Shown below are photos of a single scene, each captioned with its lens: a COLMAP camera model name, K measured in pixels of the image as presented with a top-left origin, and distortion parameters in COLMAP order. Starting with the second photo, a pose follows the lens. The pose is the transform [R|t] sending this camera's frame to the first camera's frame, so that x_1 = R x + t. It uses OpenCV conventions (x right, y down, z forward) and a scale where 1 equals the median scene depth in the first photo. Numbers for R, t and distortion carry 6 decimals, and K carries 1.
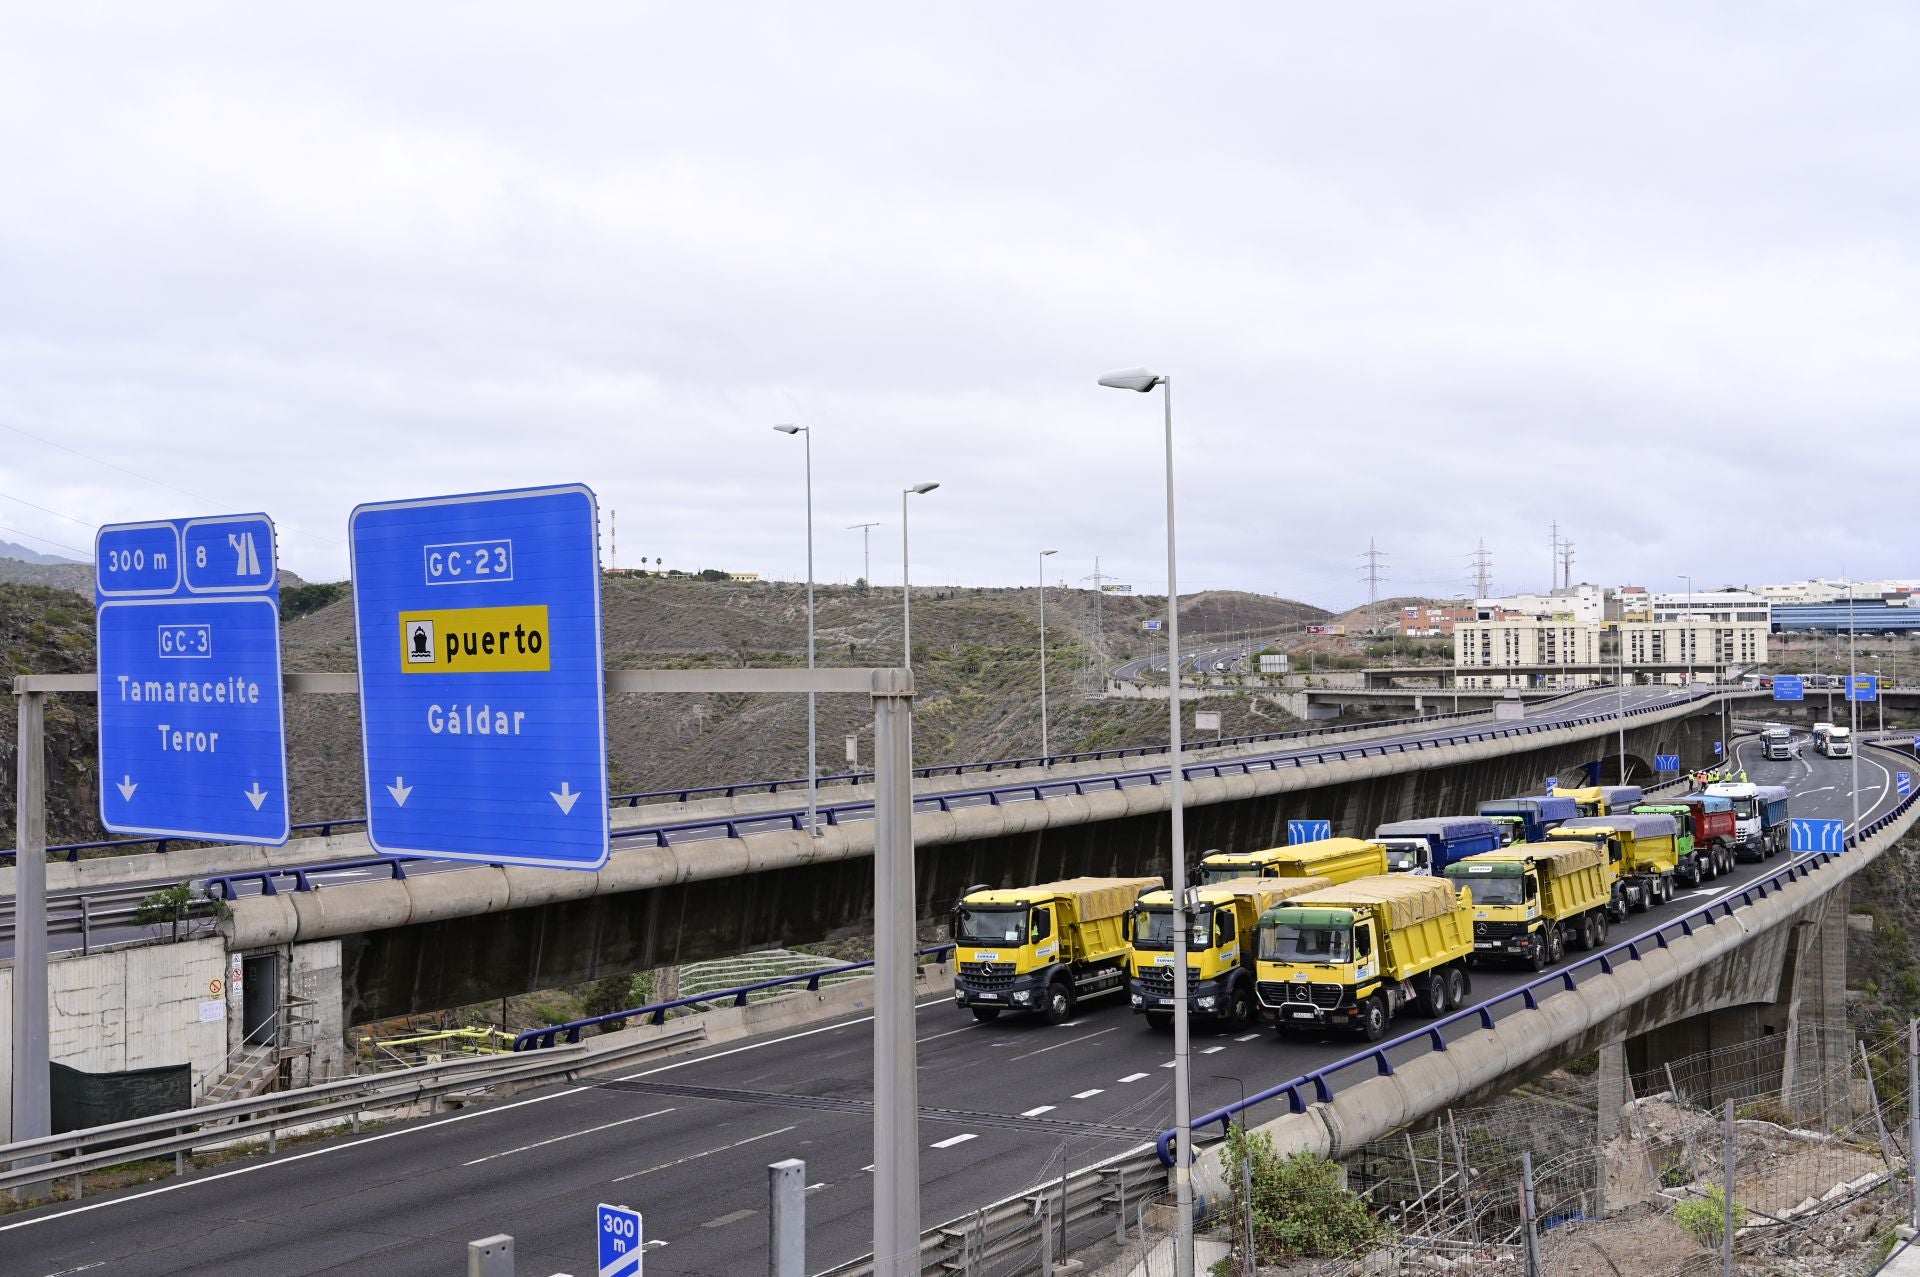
lens RADIAL K [[1990.5, 0, 950.9], [0, 1990.5, 607.0], [0, 0, 1]] dist [0.004145, 0.000000]
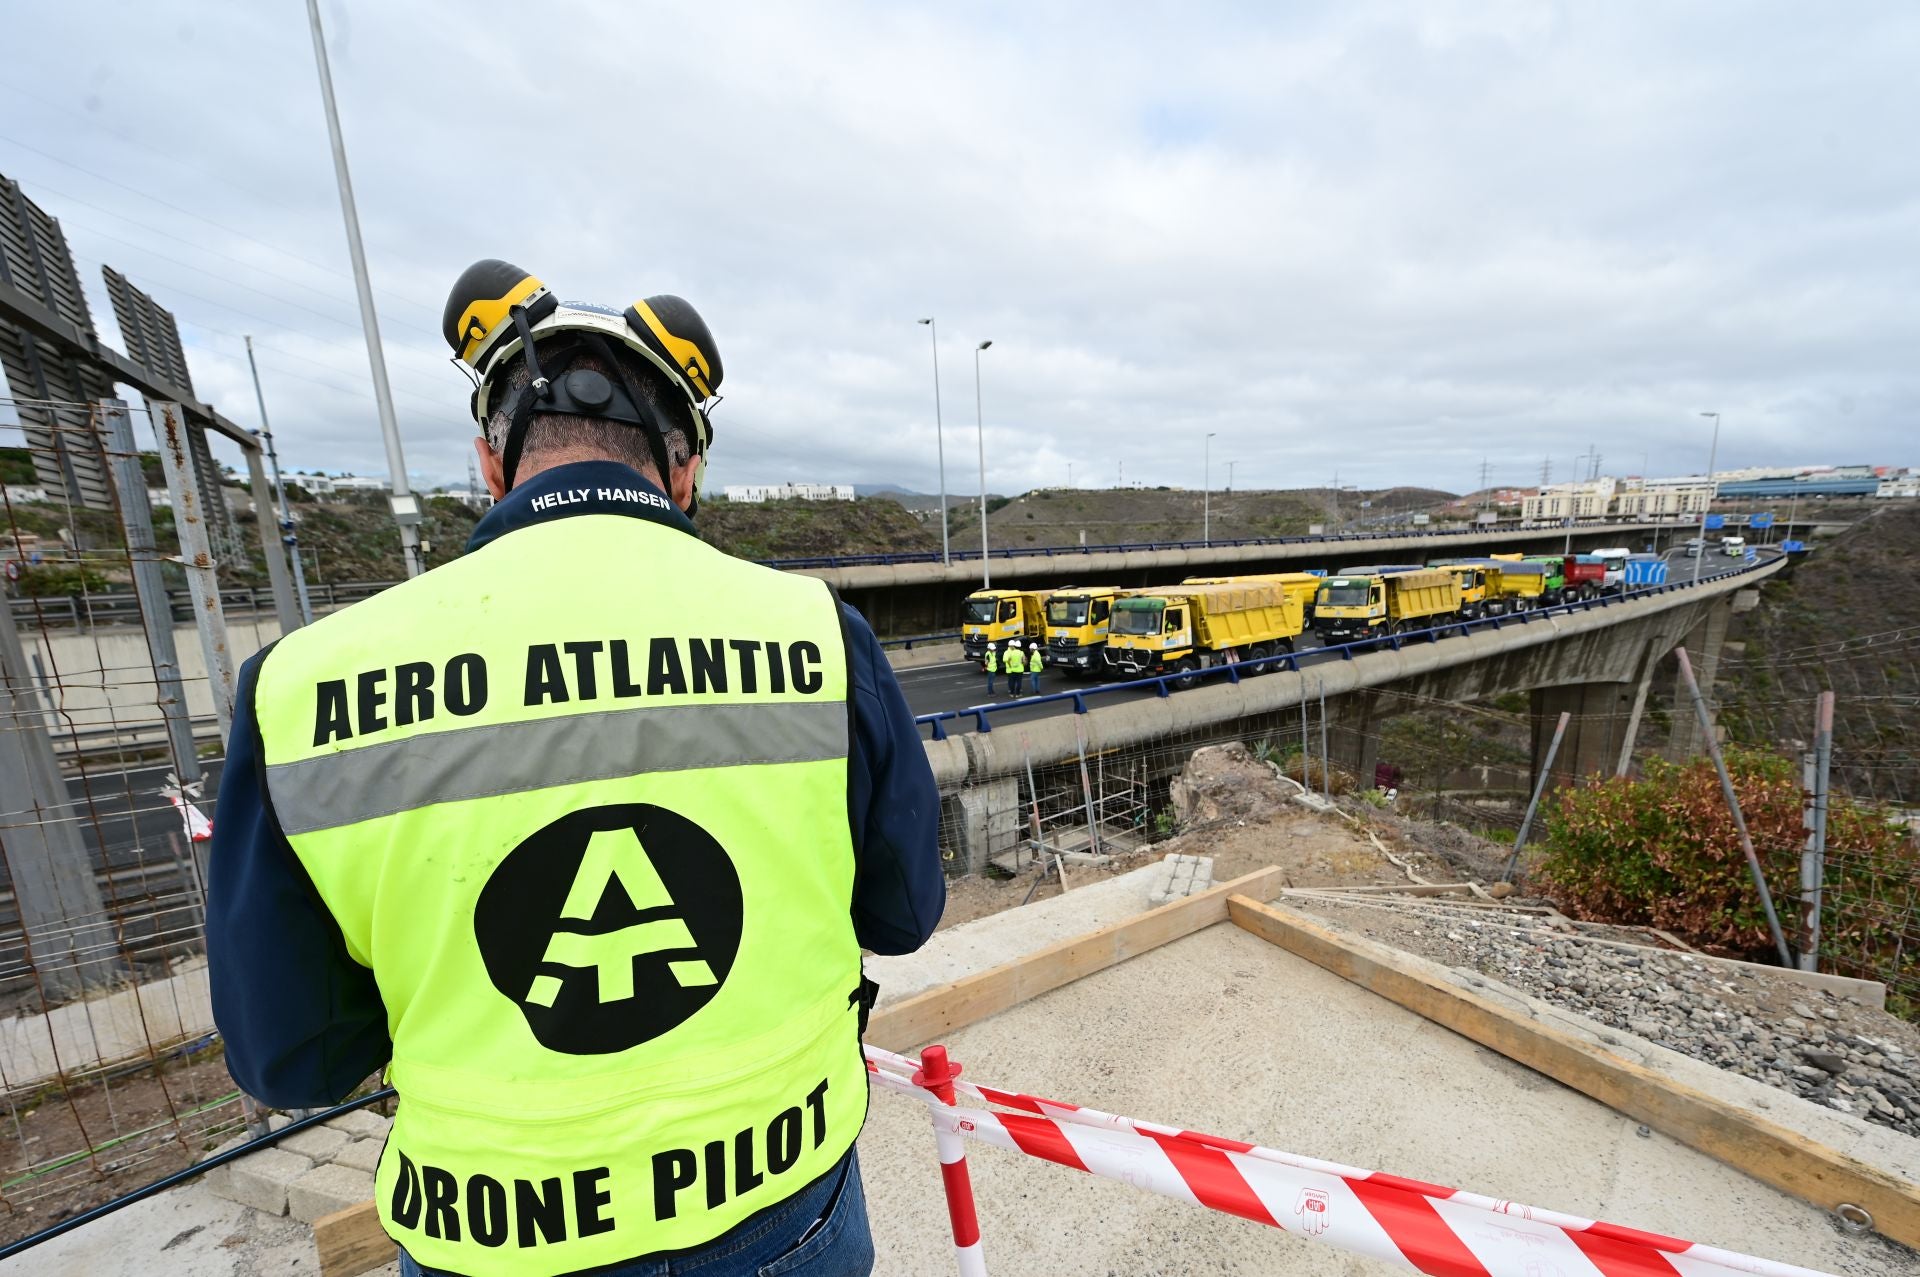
lens RADIAL K [[800.7, 0, 1007.3], [0, 800.7, 701.9], [0, 0, 1]] dist [-0.000657, 0.000328]
pose [[0.947437, 0.046311, -0.316574, 0.133721], [0.029609, 0.972531, 0.230884, 0.043225], [0.318571, -0.228122, 0.920040, 0.206176]]
